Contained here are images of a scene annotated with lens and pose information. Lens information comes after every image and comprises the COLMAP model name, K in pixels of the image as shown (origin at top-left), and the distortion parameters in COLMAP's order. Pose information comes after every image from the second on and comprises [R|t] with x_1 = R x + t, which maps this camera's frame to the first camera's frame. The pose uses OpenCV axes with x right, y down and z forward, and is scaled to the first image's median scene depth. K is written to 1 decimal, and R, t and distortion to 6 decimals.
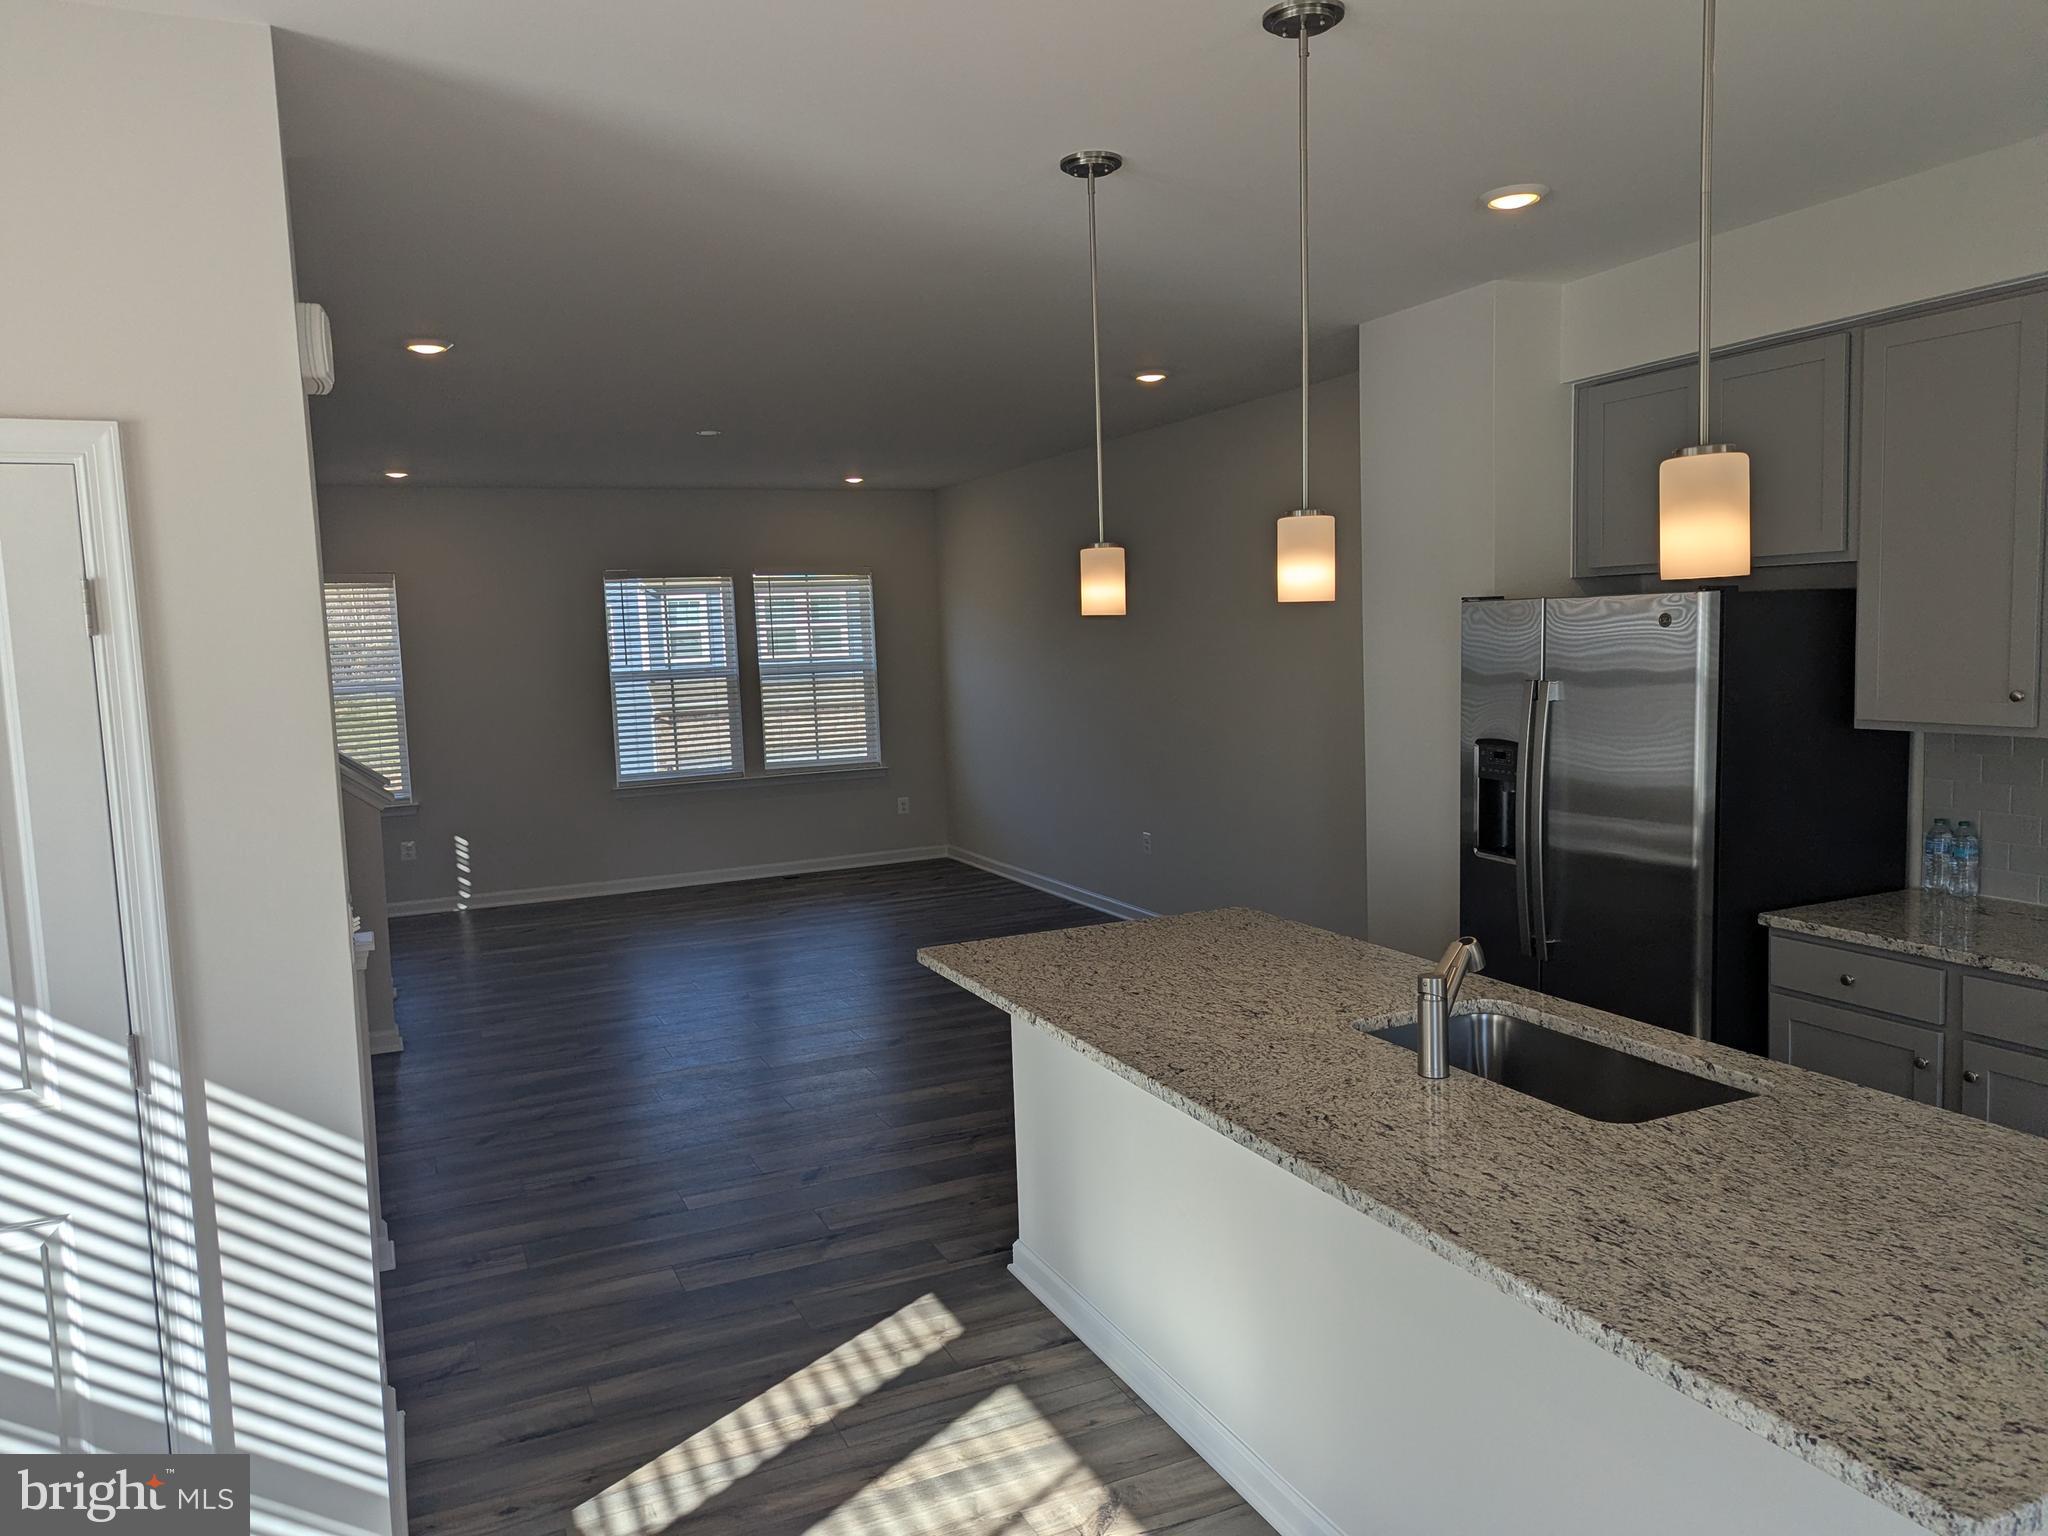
lens RADIAL K [[1431.2, 0, 984.2], [0, 1431.2, 763.6], [0, 0, 1]] dist [0.054187, -0.043681]
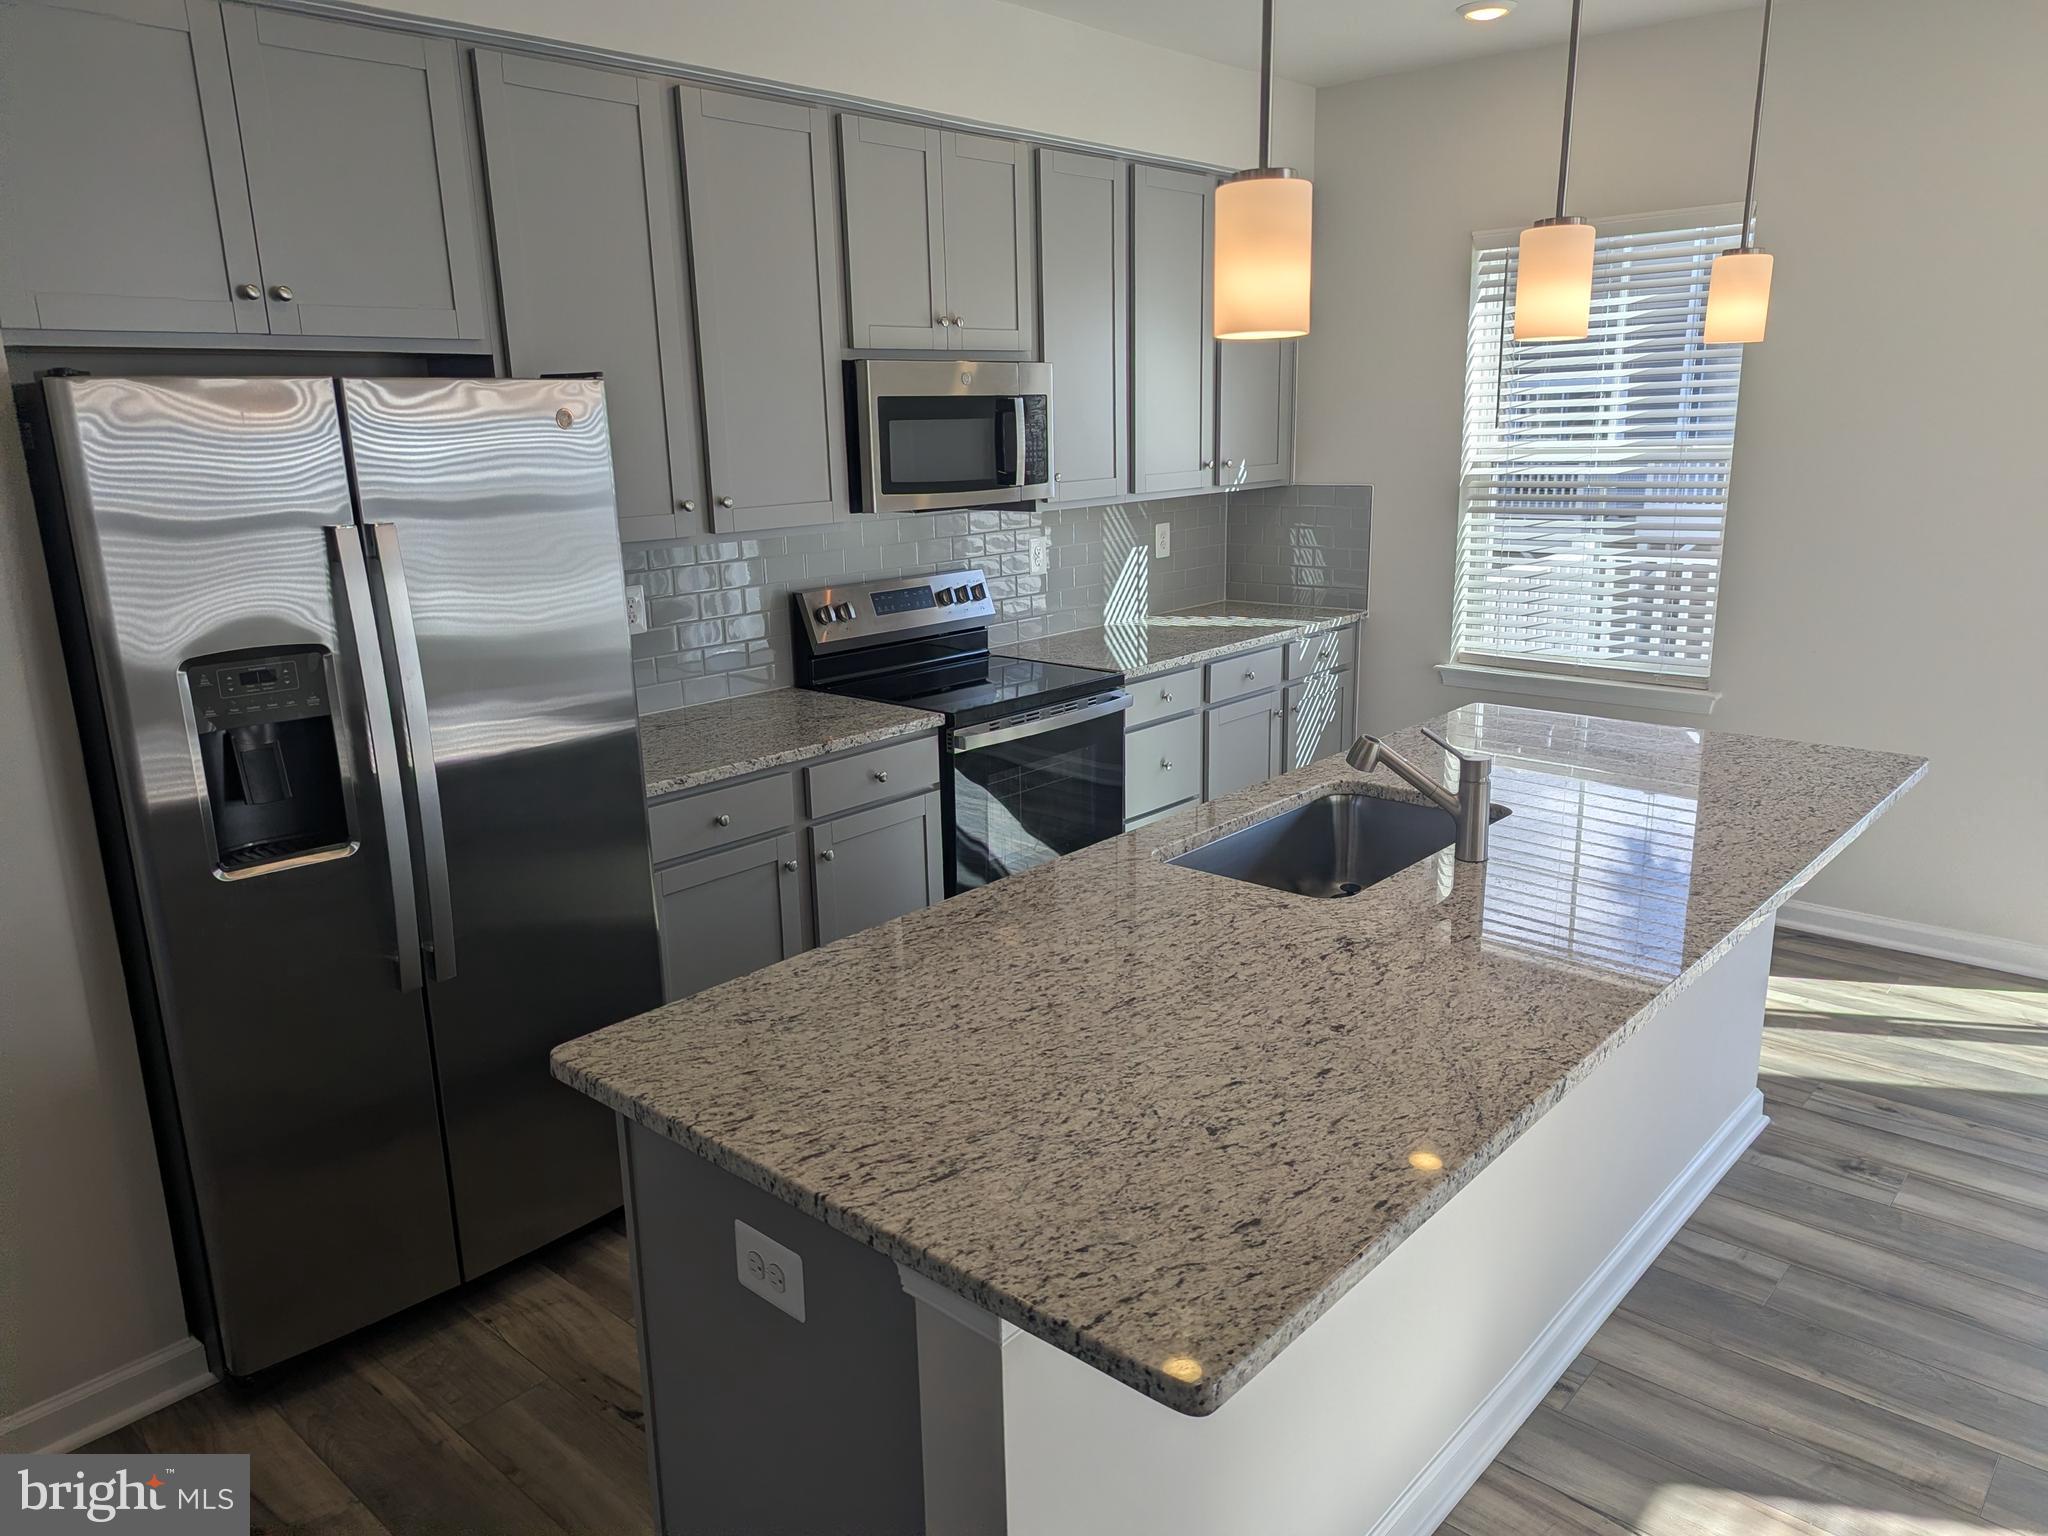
lens RADIAL K [[1431.2, 0, 1025.0], [0, 1431.2, 767.0], [0, 0, 1]] dist [0.054187, -0.043681]
pose [[-0.414184, -0.173067, 0.893588, -0.328297], [0.128726, 0.960751, 0.245740, -0.092948], [-0.901045, 0.216809, -0.375649, 1.276987]]
